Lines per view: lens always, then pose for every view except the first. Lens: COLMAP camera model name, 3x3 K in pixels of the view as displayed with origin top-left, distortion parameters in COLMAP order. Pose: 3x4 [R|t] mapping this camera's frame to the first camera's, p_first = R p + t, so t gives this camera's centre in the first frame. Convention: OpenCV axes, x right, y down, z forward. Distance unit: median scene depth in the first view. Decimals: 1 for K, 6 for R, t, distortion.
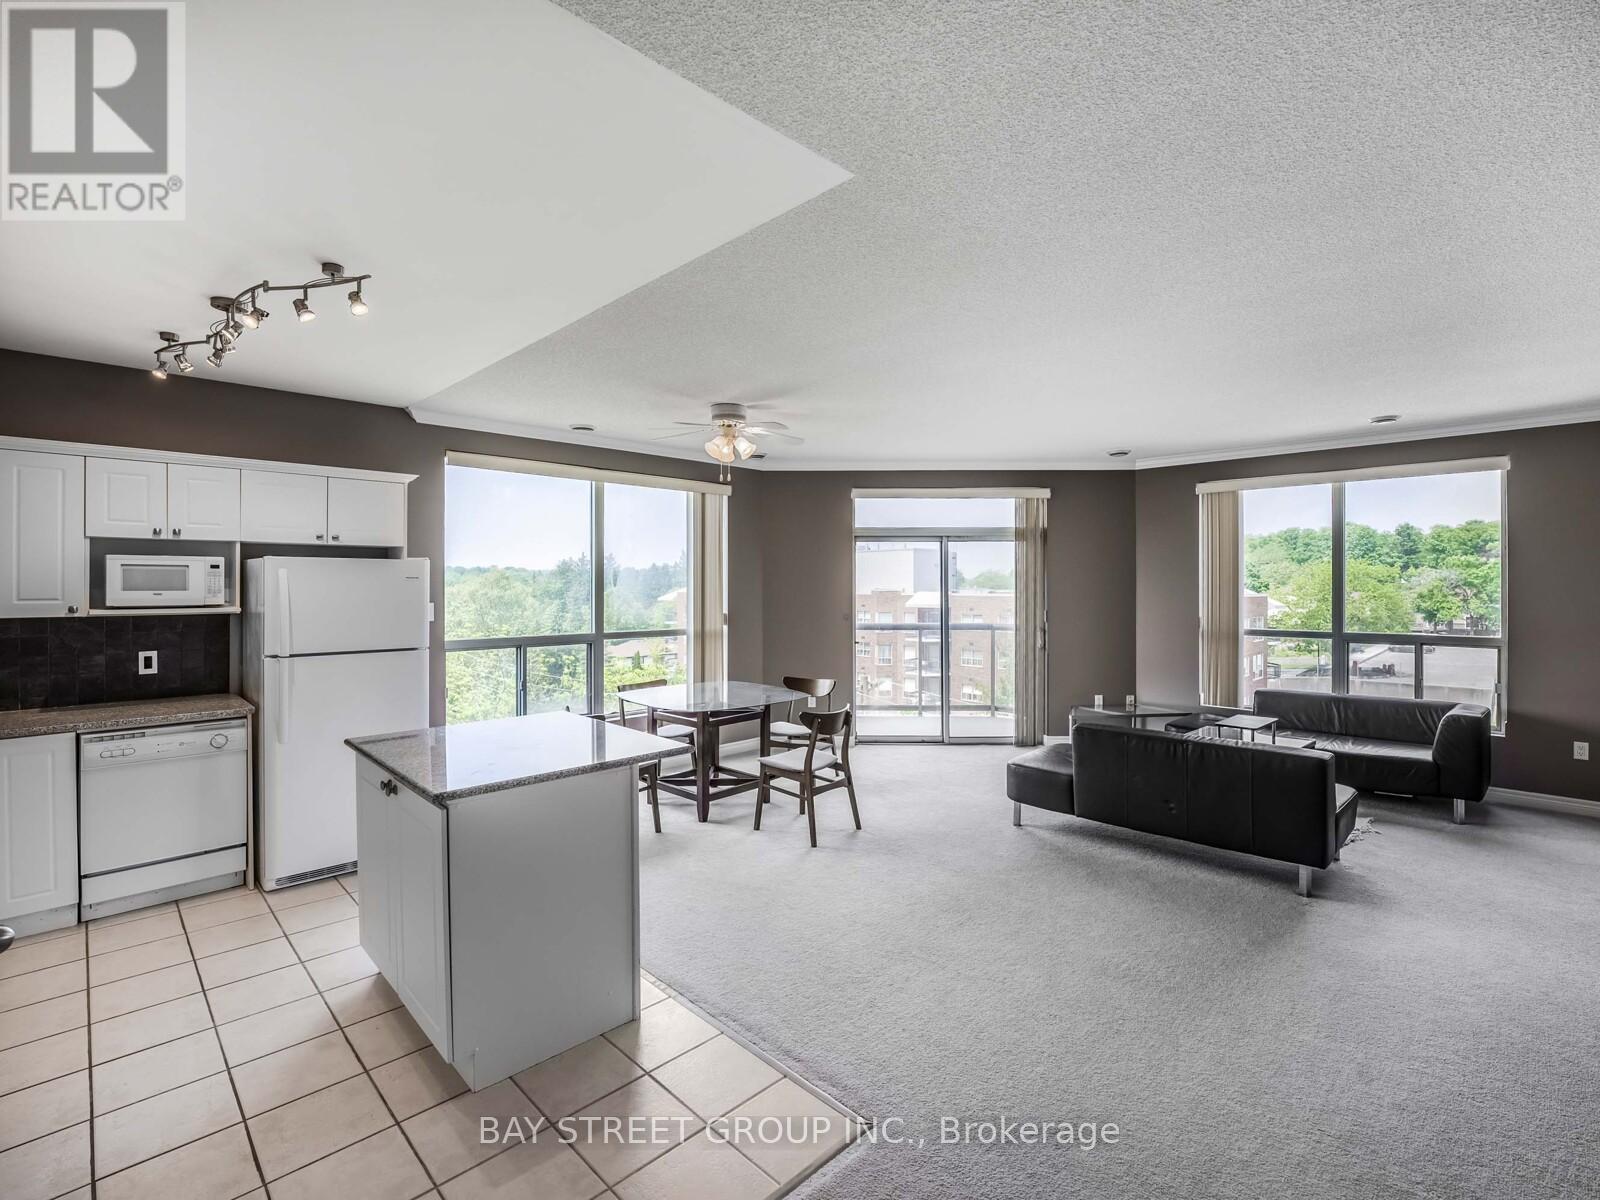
lens RADIAL K [[737.6, 0, 803.1], [0, 737.6, 587.7], [0, 0, 1]] dist [-0.012864, -0.000328]
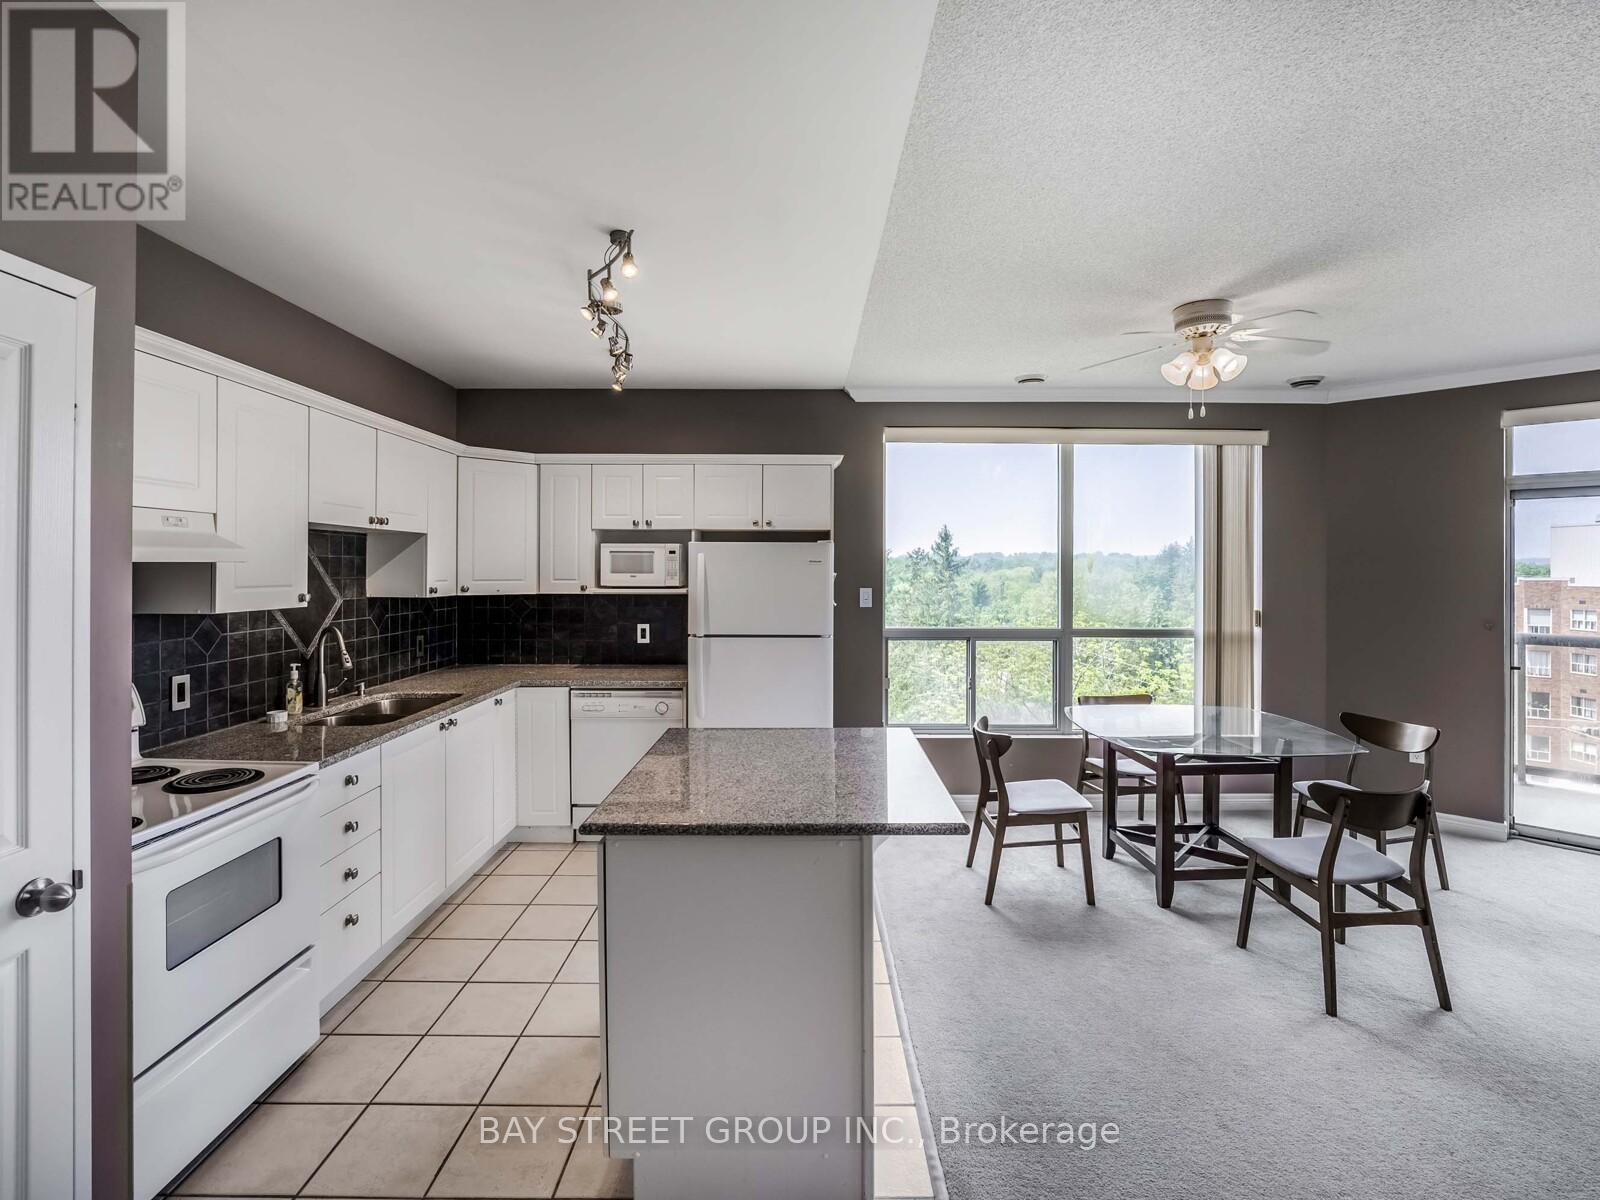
lens RADIAL K [[737.6, 0, 810.9], [0, 737.6, 573.2], [0, 0, 1]] dist [-0.012864, -0.000328]
pose [[0.716379, 0.005664, -0.697689, 0.092308], [-0.006335, 0.999979, 0.001614, 0.000149], [0.697683, 0.003263, 0.716399, 0.219885]]
